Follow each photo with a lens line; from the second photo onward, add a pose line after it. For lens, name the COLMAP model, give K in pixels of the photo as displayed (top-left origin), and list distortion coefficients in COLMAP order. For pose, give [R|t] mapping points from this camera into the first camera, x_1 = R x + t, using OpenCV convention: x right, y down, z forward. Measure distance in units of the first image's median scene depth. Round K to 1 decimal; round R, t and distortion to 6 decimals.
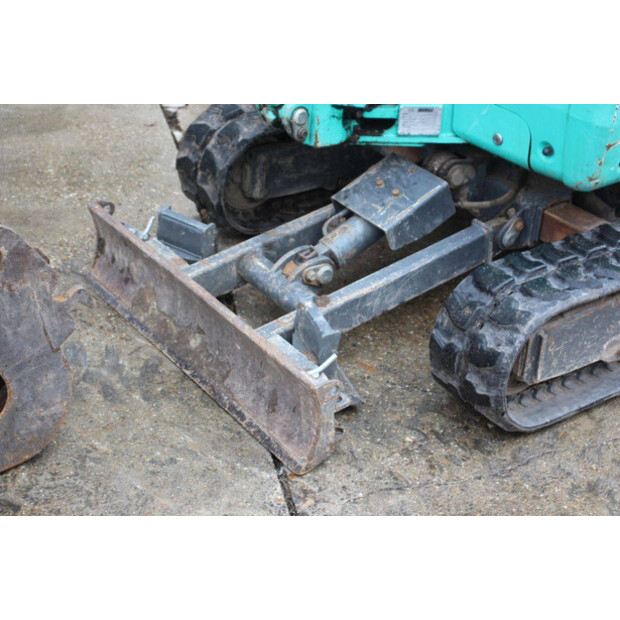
lens RADIAL K [[1207.0, 0, 307.2], [0, 1207.0, 315.9], [0, 0, 1]] dist [0.042955, 0.000000]
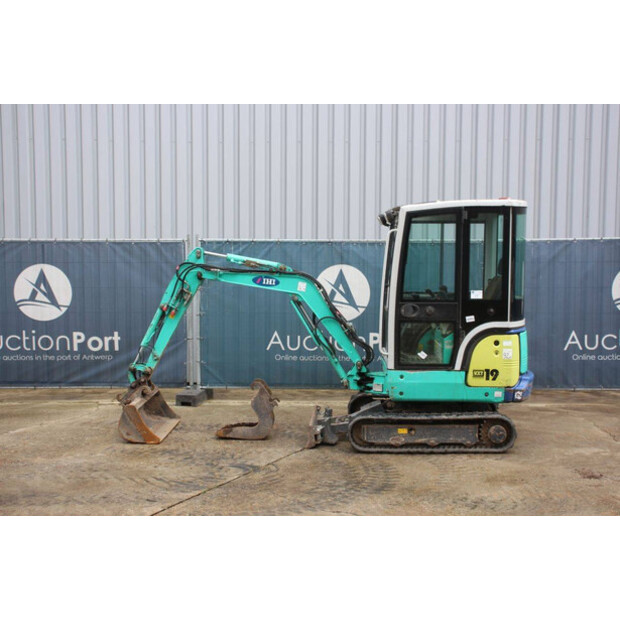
lens RADIAL K [[873.9, 0, 318.7], [0, 873.9, 309.3], [0, 0, 1]] dist [0.059125, 0.000000]
pose [[0.774571, -0.007845, -0.632438, 1.780283], [-0.276856, 0.894834, -0.350176, 0.675855], [0.568674, 0.446330, 0.690941, -1.229358]]
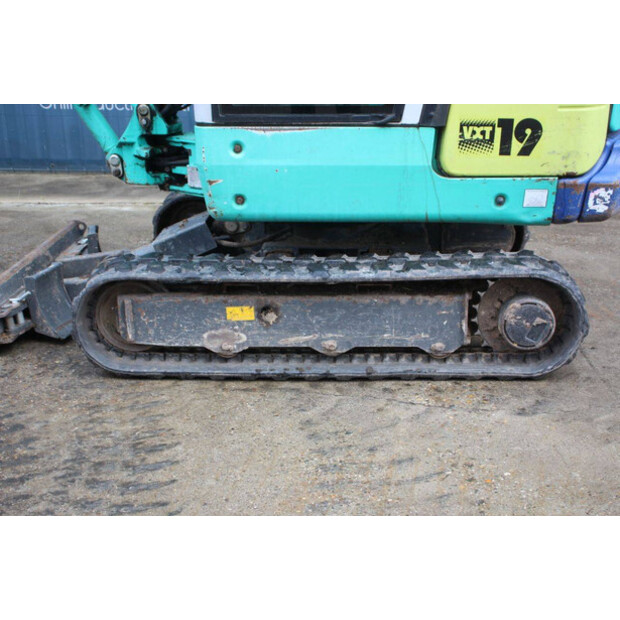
lens RADIAL K [[918.5, 0, 317.2], [0, 918.5, 312.6], [0, 0, 1]] dist [0.109471, 0.000000]
pose [[0.765647, 0.149453, -0.625658, 0.914915], [-0.274532, 0.955527, -0.107707, 0.071654], [0.581736, 0.254229, 0.772626, 0.275487]]
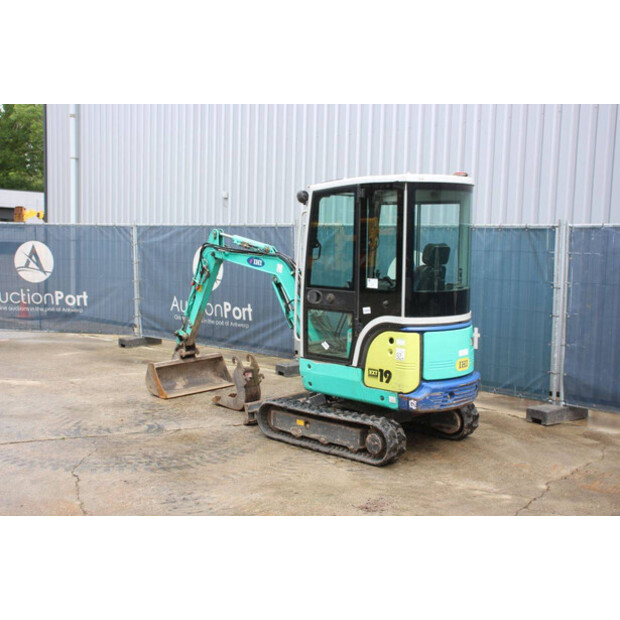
lens RADIAL K [[766.8, 0, 316.4], [0, 766.8, 311.3], [0, 0, 1]] dist [-0.016784, 0.000000]
pose [[0.175889, 0.046019, -0.983334, 2.479131], [-0.492155, 0.869219, -0.047353, -0.208902], [0.852553, 0.492282, 0.175534, 0.440188]]
